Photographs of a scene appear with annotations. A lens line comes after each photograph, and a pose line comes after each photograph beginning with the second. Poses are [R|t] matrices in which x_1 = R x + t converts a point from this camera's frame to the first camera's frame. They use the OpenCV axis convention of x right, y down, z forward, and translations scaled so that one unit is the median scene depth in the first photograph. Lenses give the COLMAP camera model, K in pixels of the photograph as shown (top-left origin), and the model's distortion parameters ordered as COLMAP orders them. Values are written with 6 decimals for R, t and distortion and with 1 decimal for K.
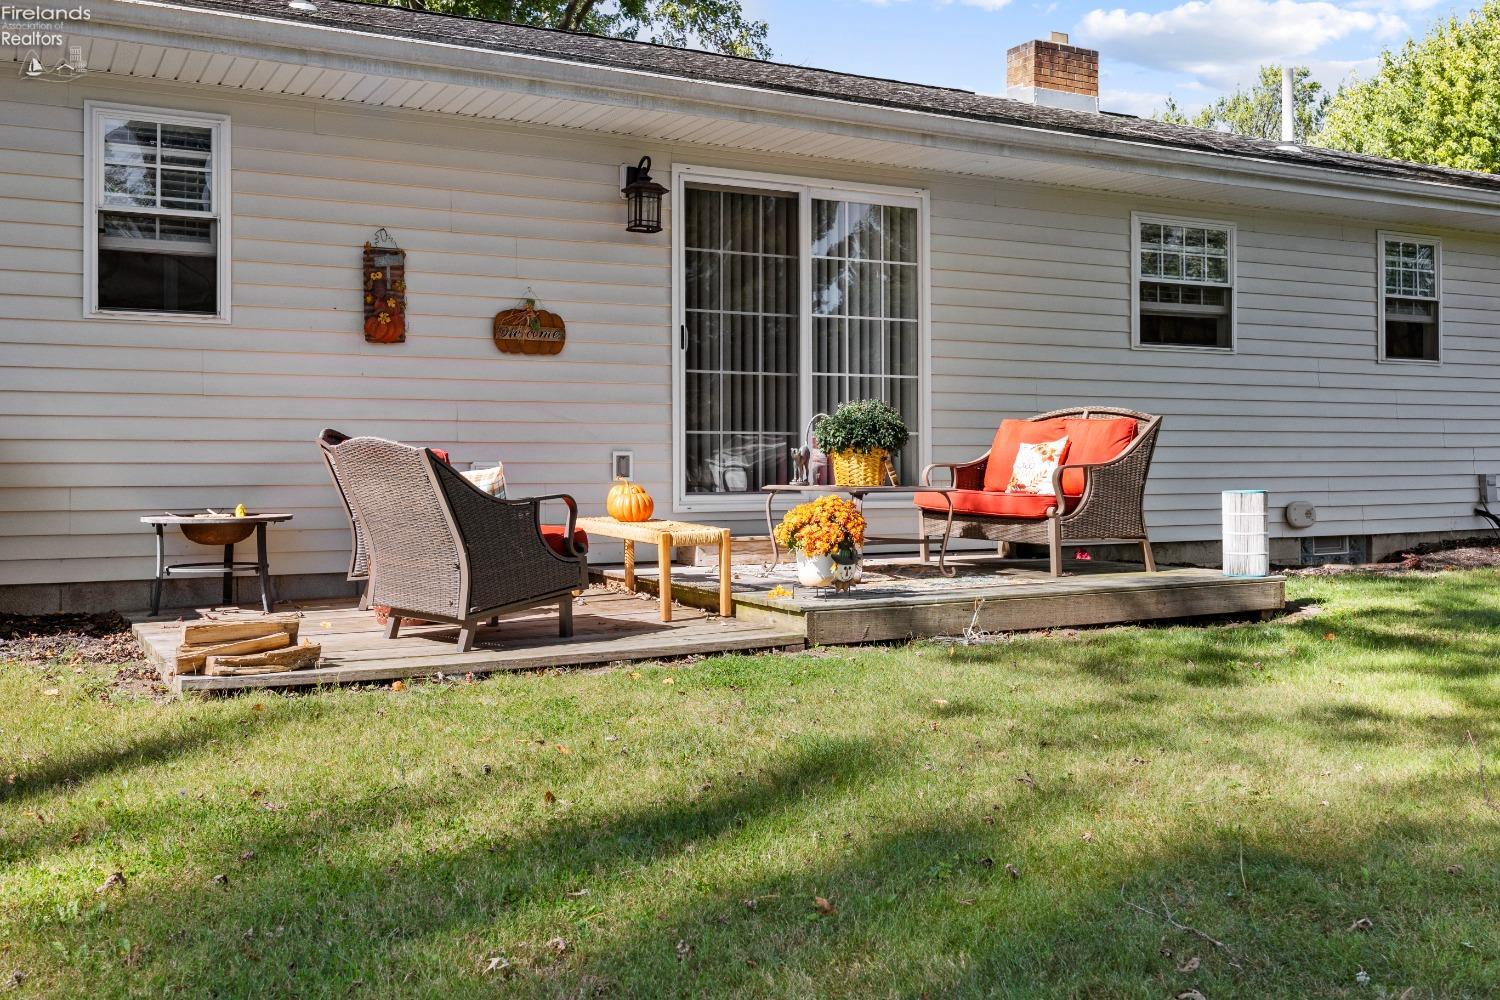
lens RADIAL K [[1441.1, 0, 763.3], [0, 1441.1, 452.9], [0, 0, 1]] dist [0.003969, 0.000000]
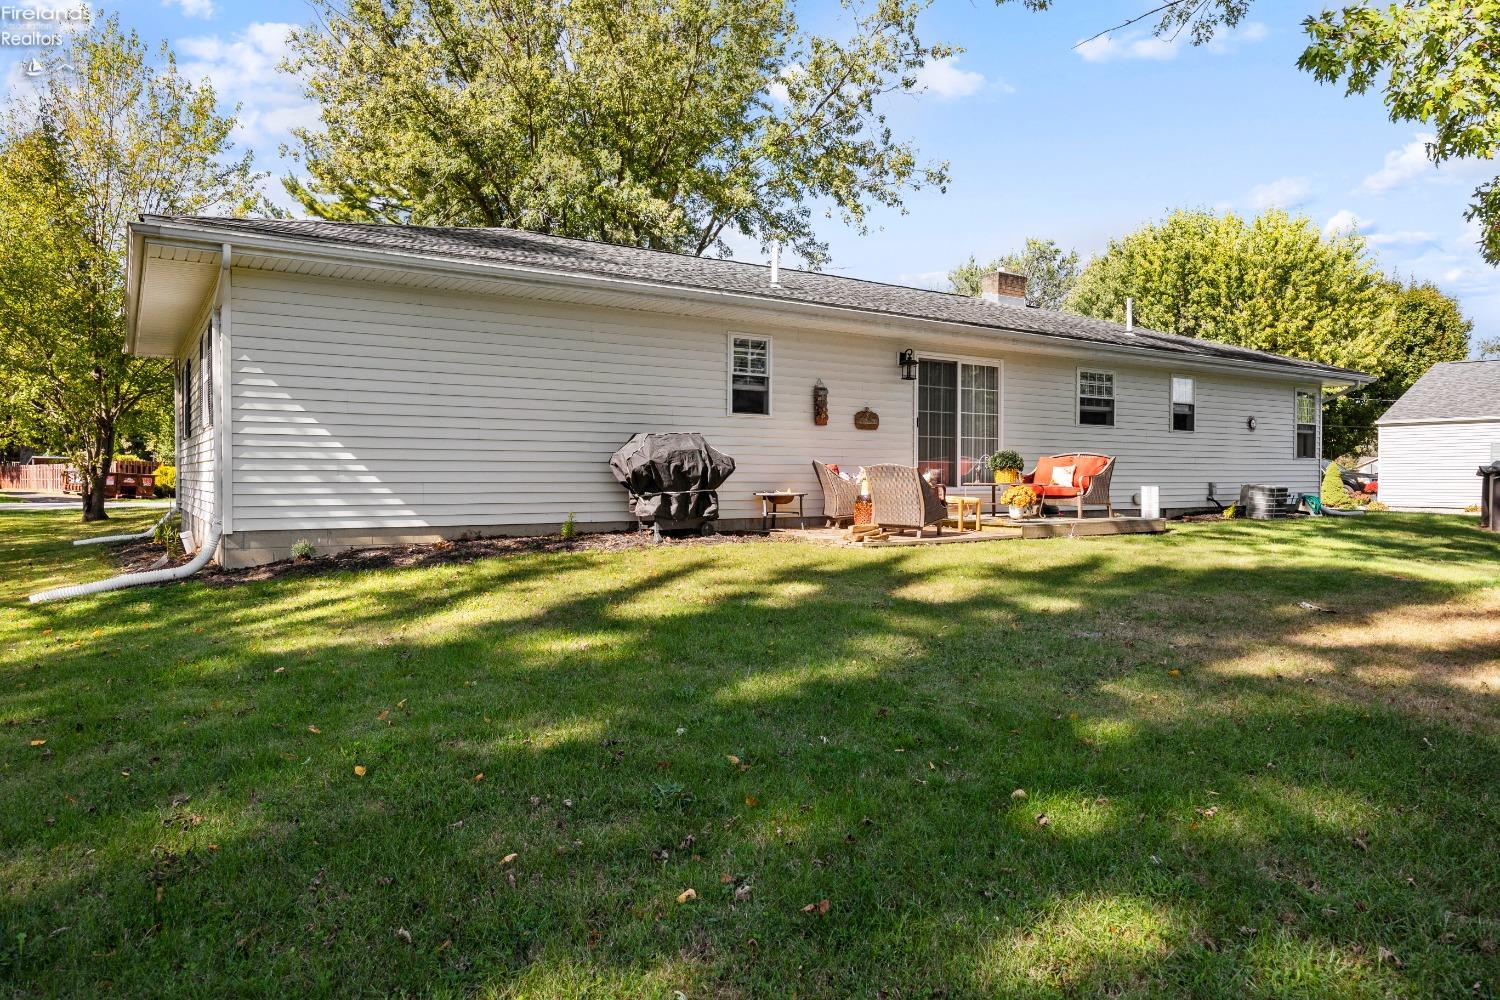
lens RADIAL K [[951.2, 0, 757.7], [0, 951.2, 500.9], [0, 0, 1]] dist [-0.008122, -0.002121]
pose [[0.996514, 0.003039, 0.083372, -0.456707], [-0.005558, 0.999535, 0.029995, 0.005318], [-0.083242, -0.030353, 0.996067, -0.573593]]
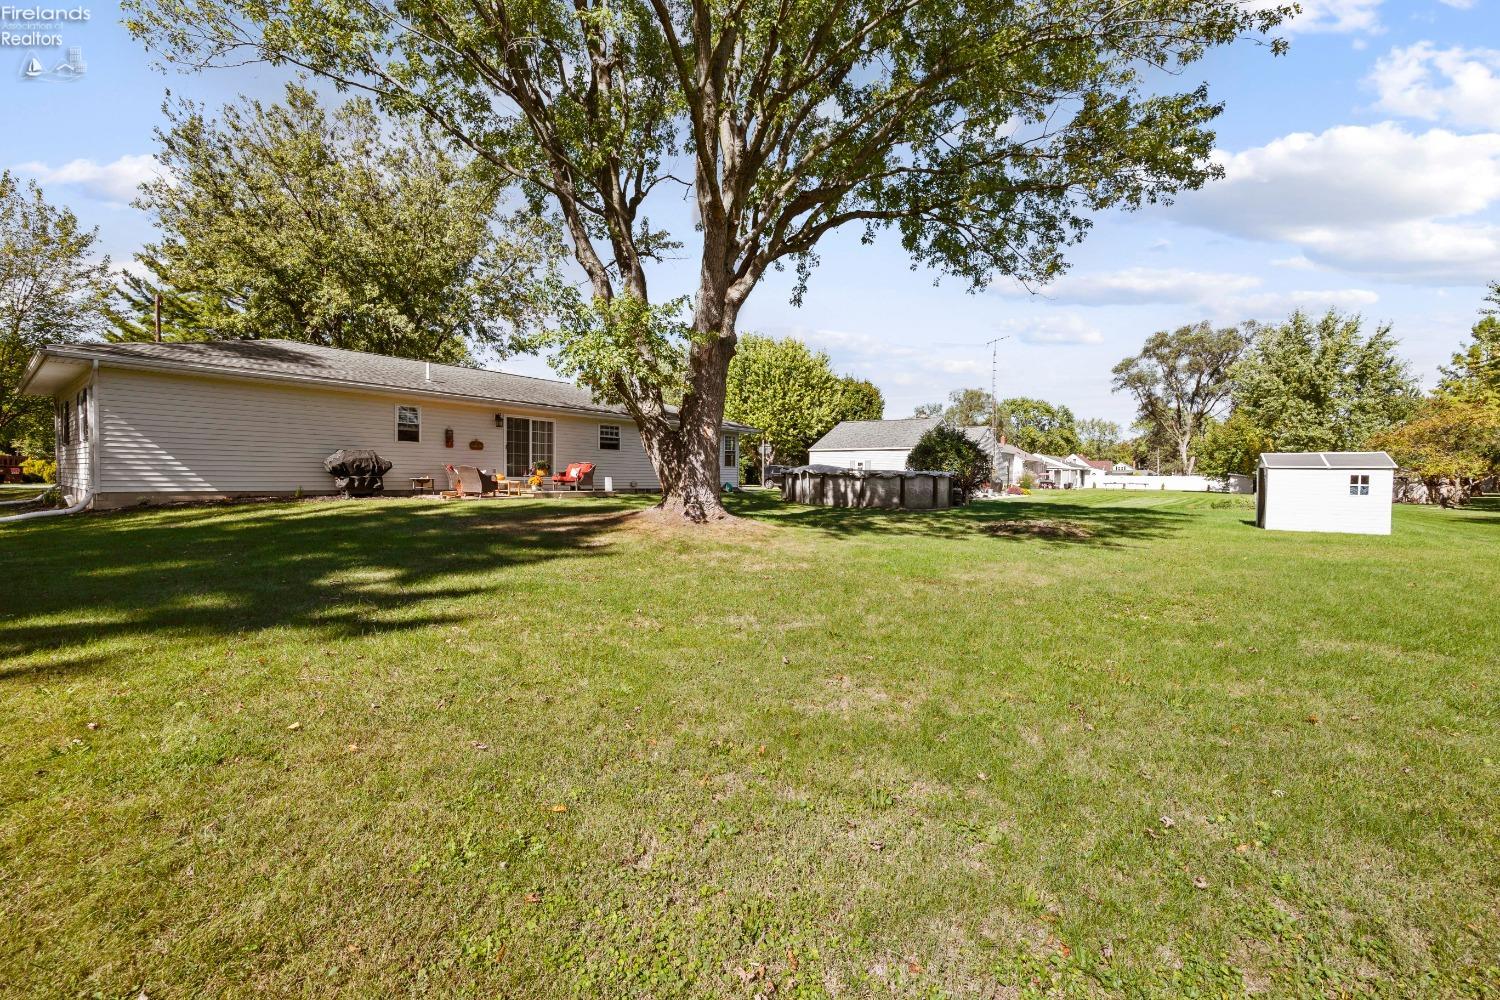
lens RADIAL K [[602.8, 0, 743.0], [0, 602.8, 495.6], [0, 0, 1]] dist [-0.000579, 0.000823]
pose [[0.920358, 0.003111, 0.391064, -0.119369], [-0.017823, 0.999263, 0.033997, 0.007074], [-0.390670, -0.038259, 0.919735, -1.355824]]
